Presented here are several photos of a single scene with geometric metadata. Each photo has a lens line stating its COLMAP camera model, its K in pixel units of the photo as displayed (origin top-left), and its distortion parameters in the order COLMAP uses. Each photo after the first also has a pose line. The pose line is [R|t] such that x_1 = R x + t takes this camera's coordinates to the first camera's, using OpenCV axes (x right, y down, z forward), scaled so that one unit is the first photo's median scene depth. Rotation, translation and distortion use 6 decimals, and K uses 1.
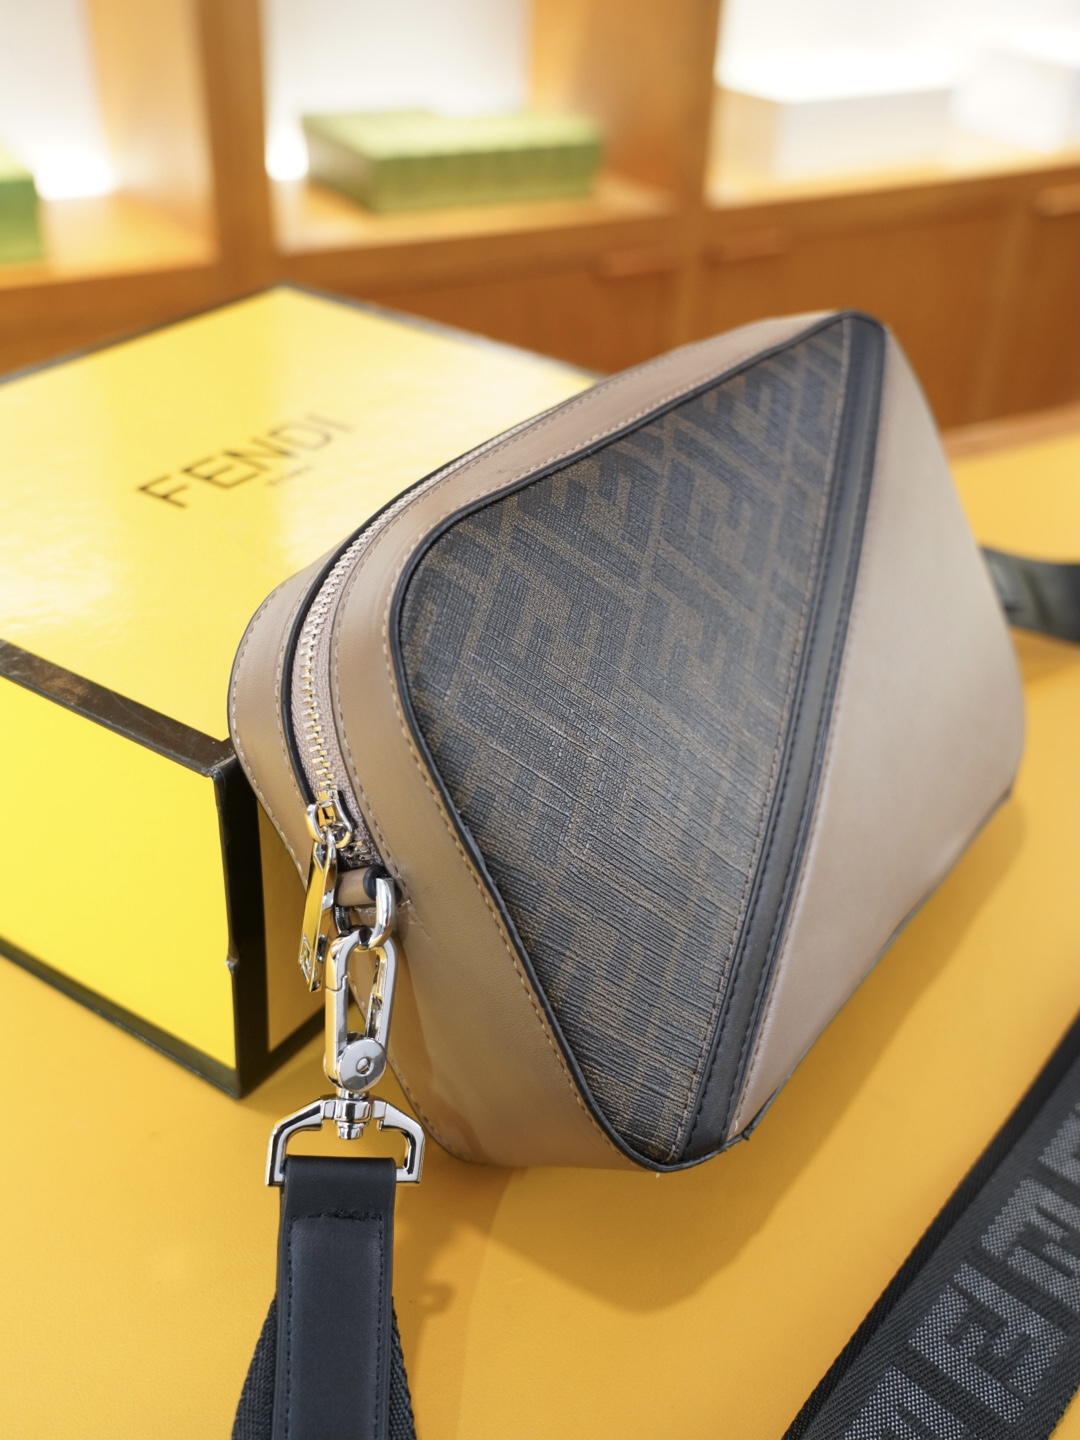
lens RADIAL K [[1503.7, 0, 547.1], [0, 1503.7, 725.6], [0, 0, 1]] dist [0.022595, 0.000000]
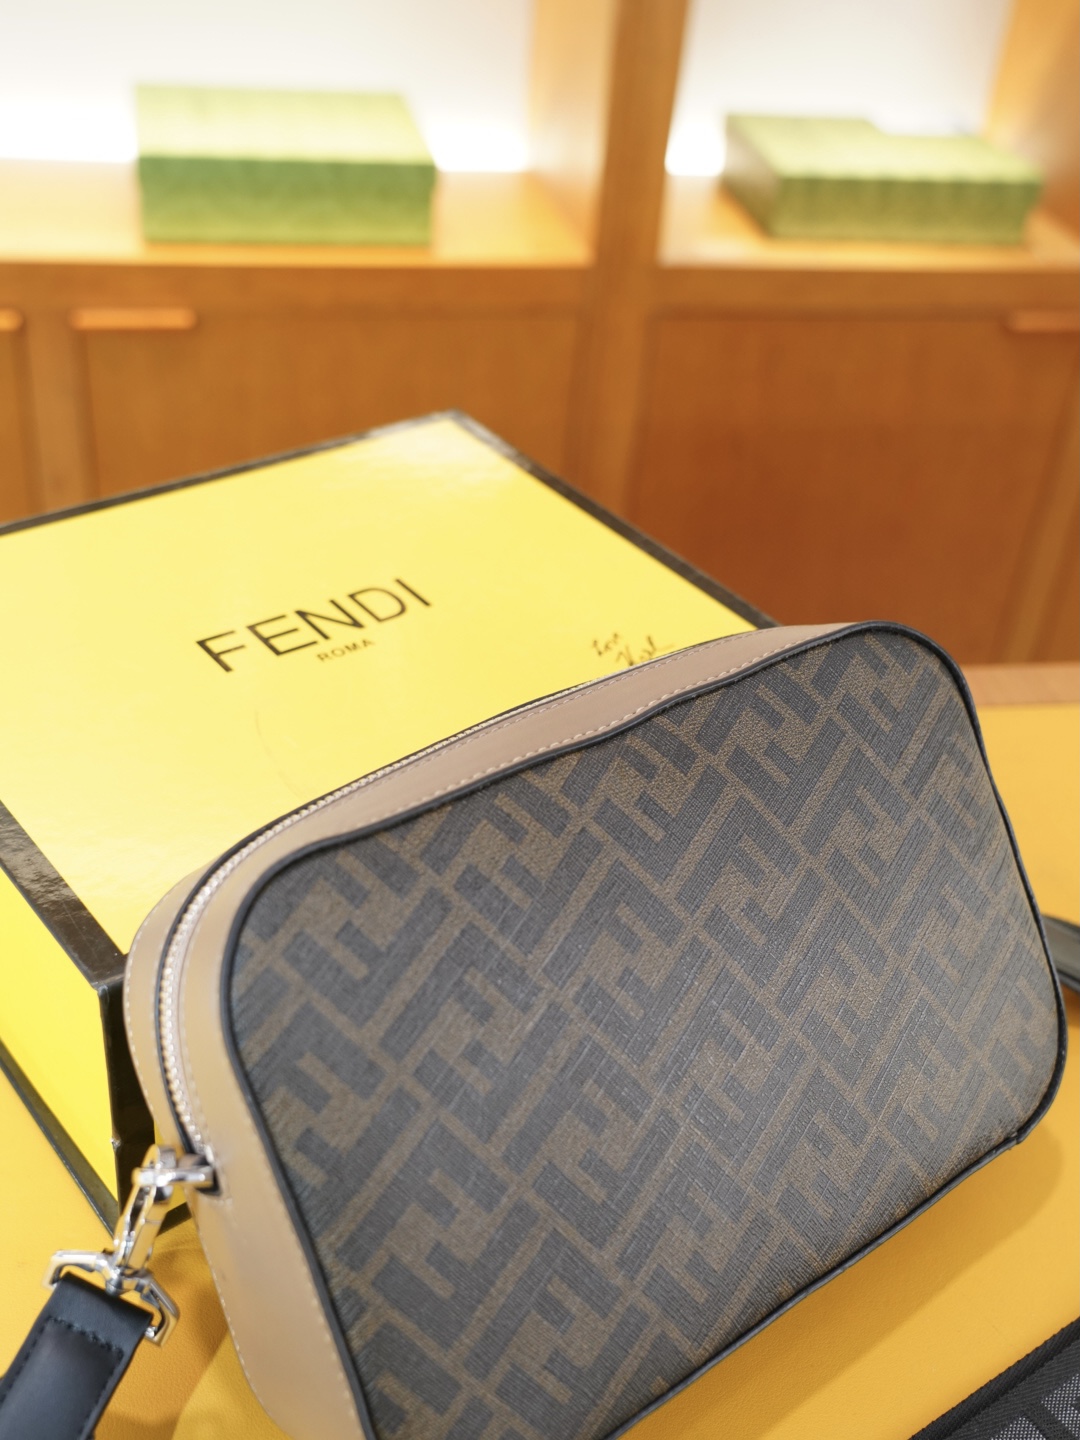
lens RADIAL K [[1593.5, 0, 544.7], [0, 1593.5, 718.4], [0, 0, 1]] dist [0.047567, 0.000000]
pose [[0.944681, 0.216881, -0.246050, 0.248332], [-0.213251, 0.976110, 0.041639, -0.198698], [0.249203, 0.013135, 0.968362, -0.041108]]
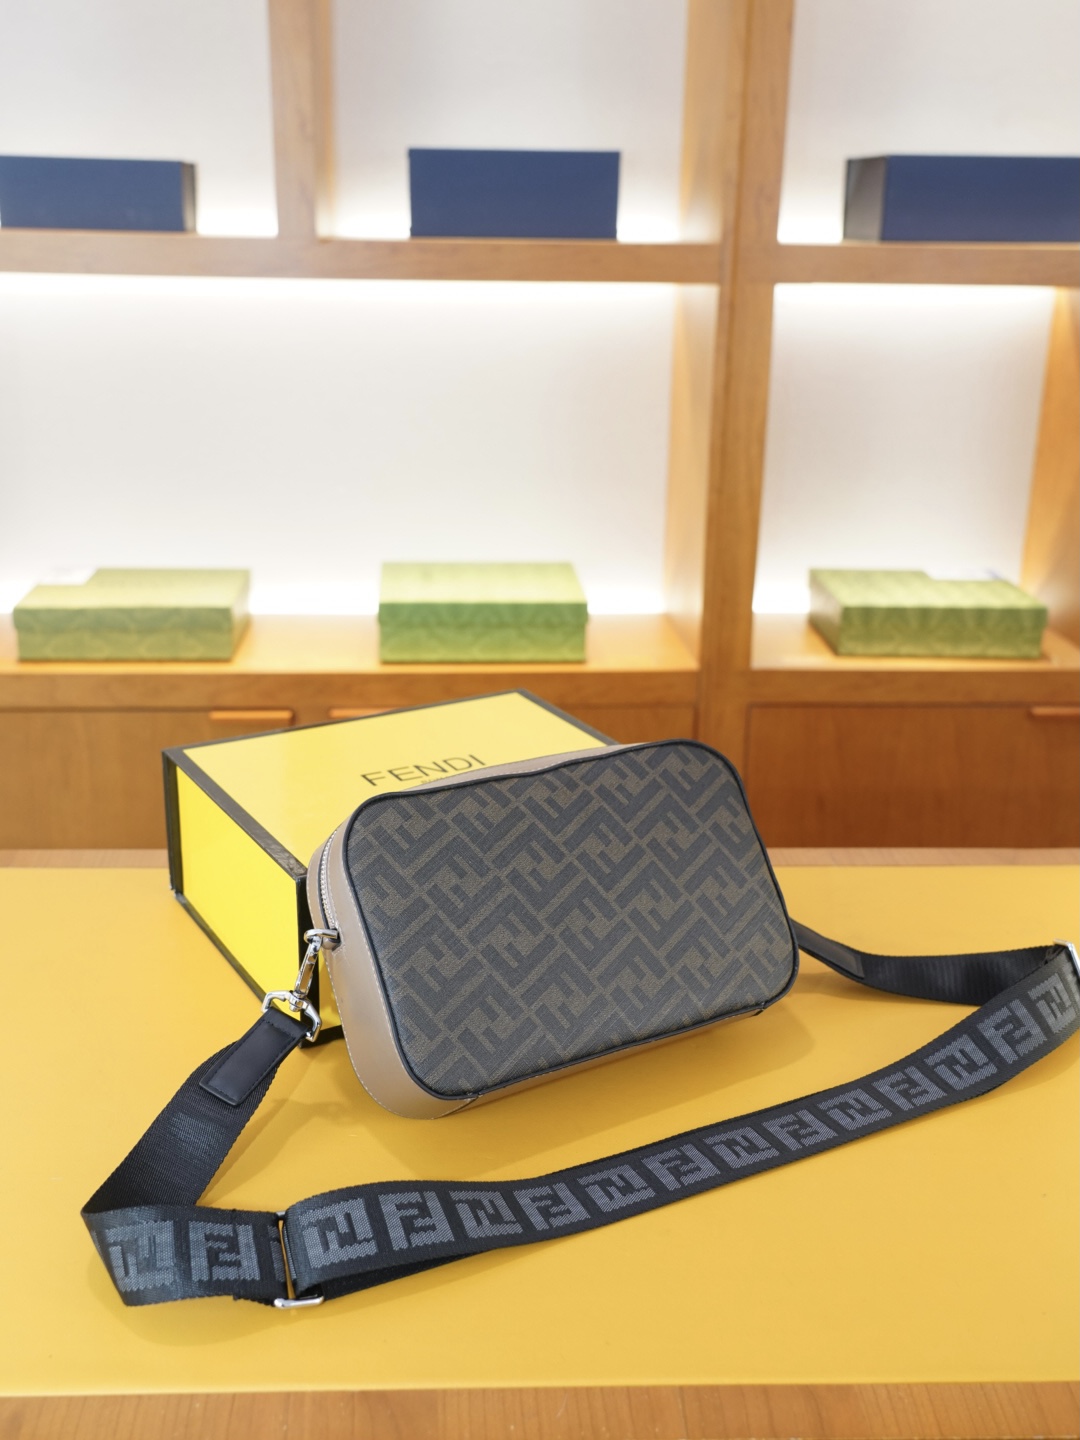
lens RADIAL K [[1503.7, 0, 549.3], [0, 1503.7, 717.7], [0, 0, 1]] dist [0.022595, 0.000000]
pose [[0.895446, 0.121300, -0.428326, 0.828055], [-0.228494, 0.950985, -0.208369, 0.140493], [0.382057, 0.284453, 0.879272, -0.744592]]
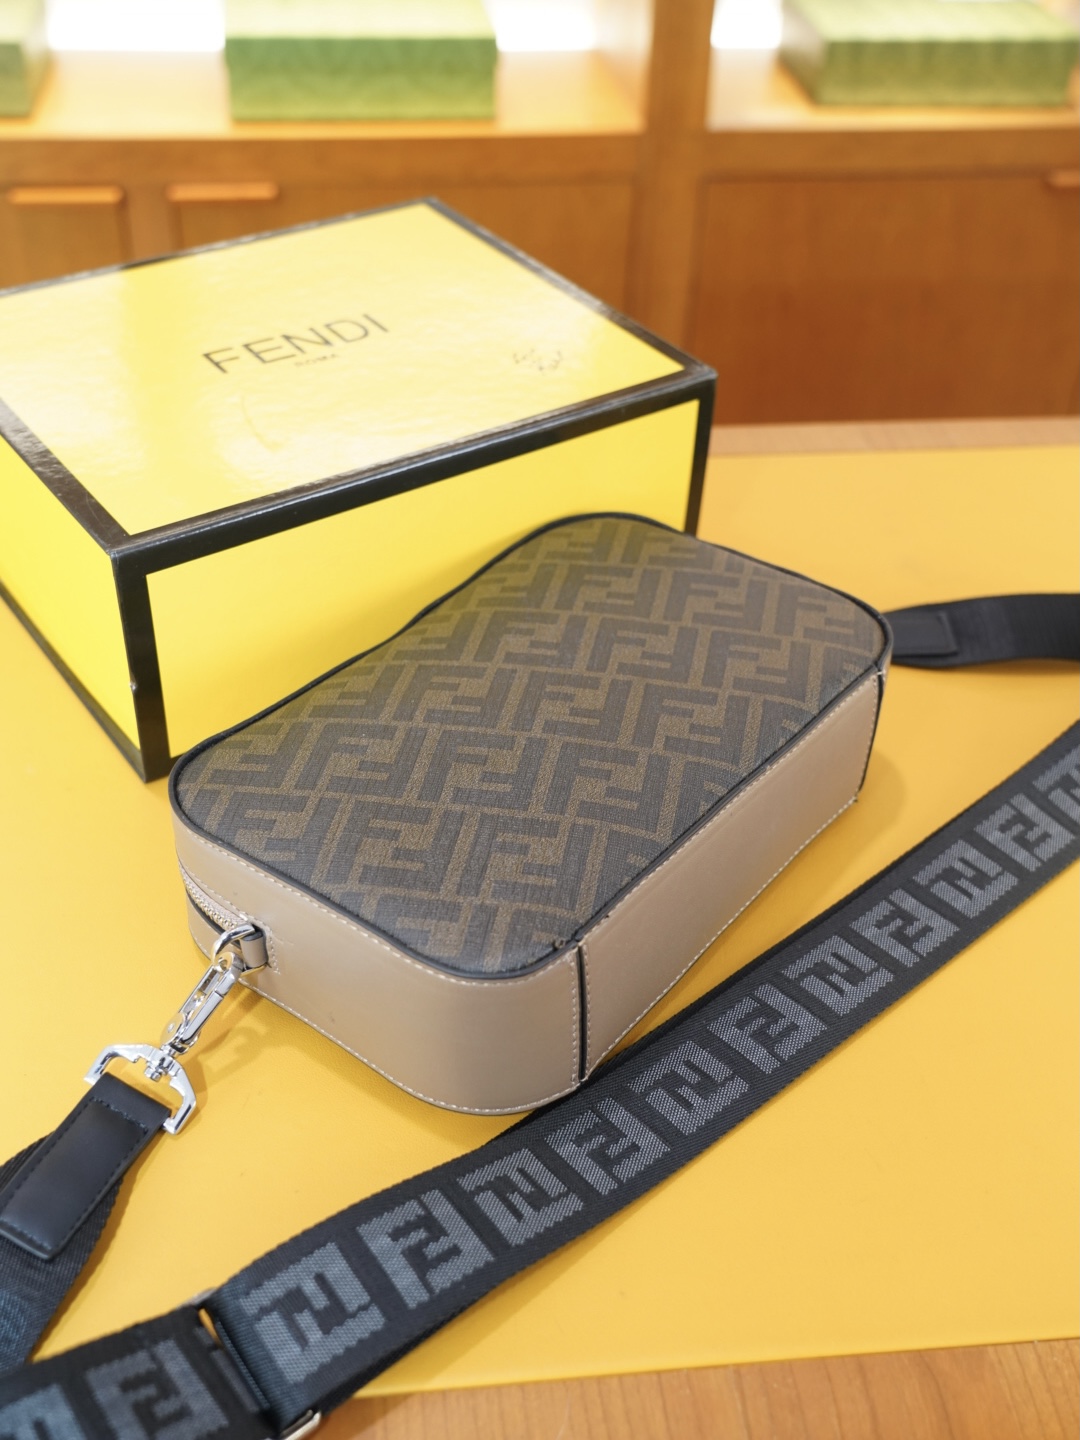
lens RADIAL K [[1593.5, 0, 549.7], [0, 1593.5, 714.3], [0, 0, 1]] dist [0.047567, 0.000000]
pose [[0.923137, 0.227844, -0.309687, 0.548143], [-0.206364, 0.973259, 0.100903, -0.045853], [0.324396, -0.029239, 0.945469, -0.304347]]
